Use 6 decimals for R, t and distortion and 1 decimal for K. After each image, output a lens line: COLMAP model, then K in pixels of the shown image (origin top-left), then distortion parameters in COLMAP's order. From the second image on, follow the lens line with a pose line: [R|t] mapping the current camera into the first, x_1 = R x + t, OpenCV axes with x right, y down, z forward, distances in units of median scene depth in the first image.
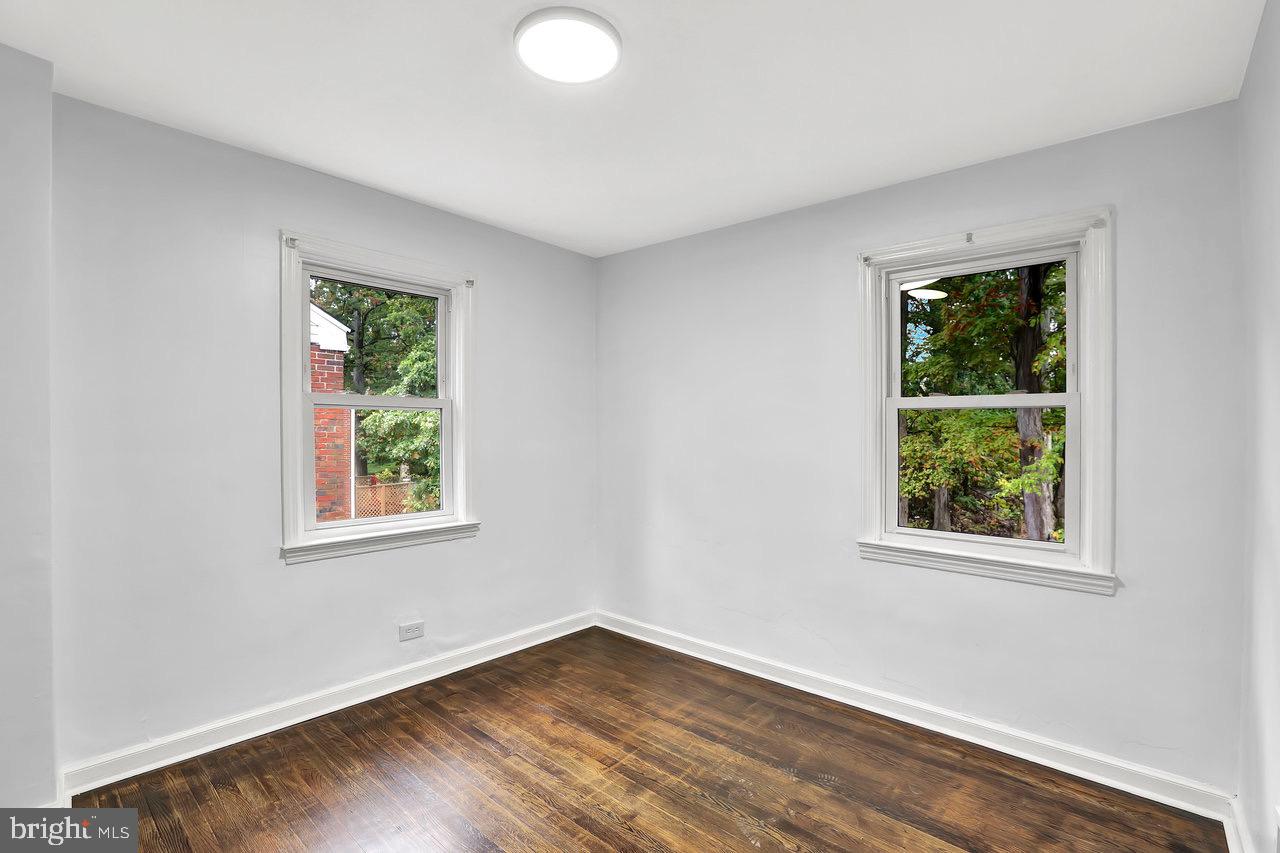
lens RADIAL K [[576.0, 0, 644.8], [0, 576.0, 428.5], [0, 0, 1]] dist [-0.059993, 0.025722]
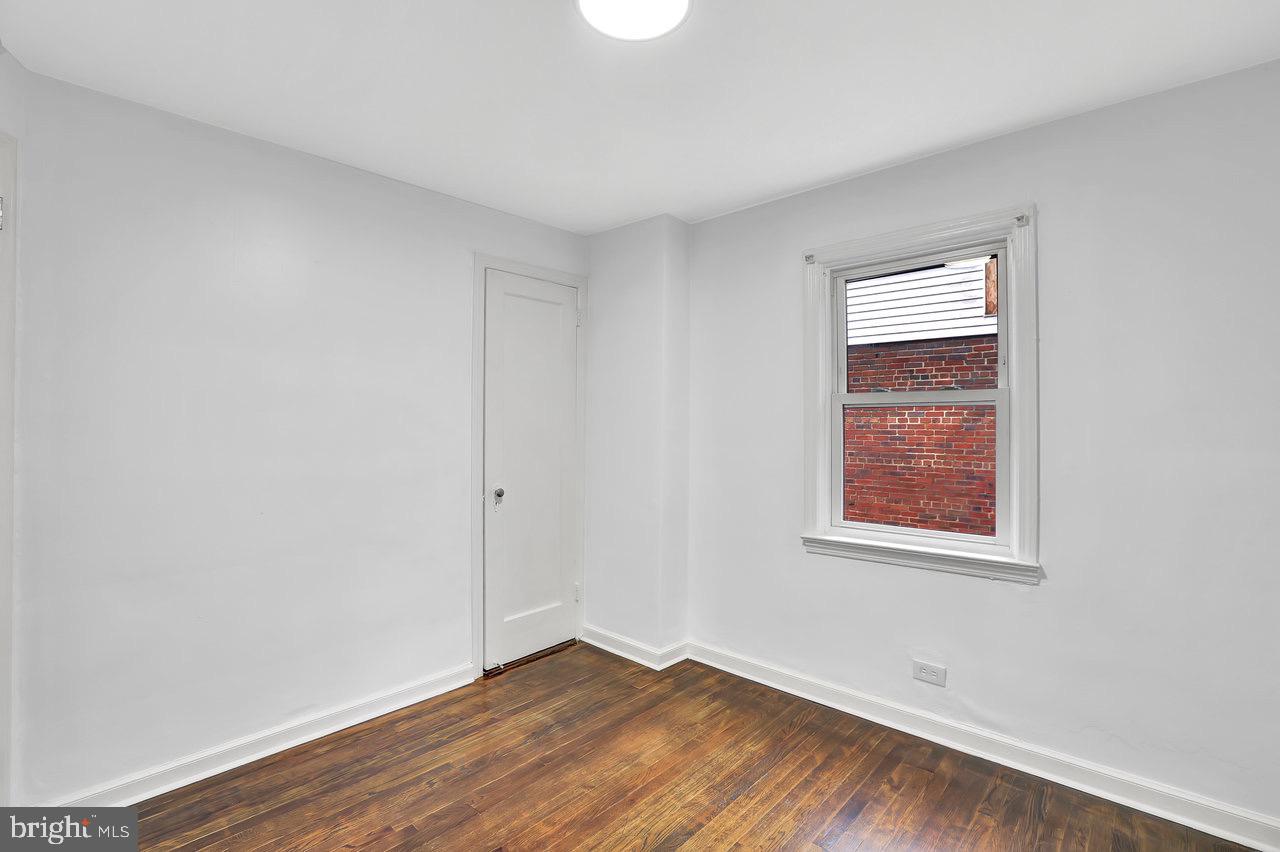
lens RADIAL K [[576.0, 0, 644.8], [0, 576.0, 428.0], [0, 0, 1]] dist [-0.059993, 0.025722]
pose [[-0.021573, -0.015709, -0.999644, 0.475650], [-0.002727, 0.999874, -0.015654, 0.016697], [0.999764, 0.002388, -0.021613, 0.678234]]
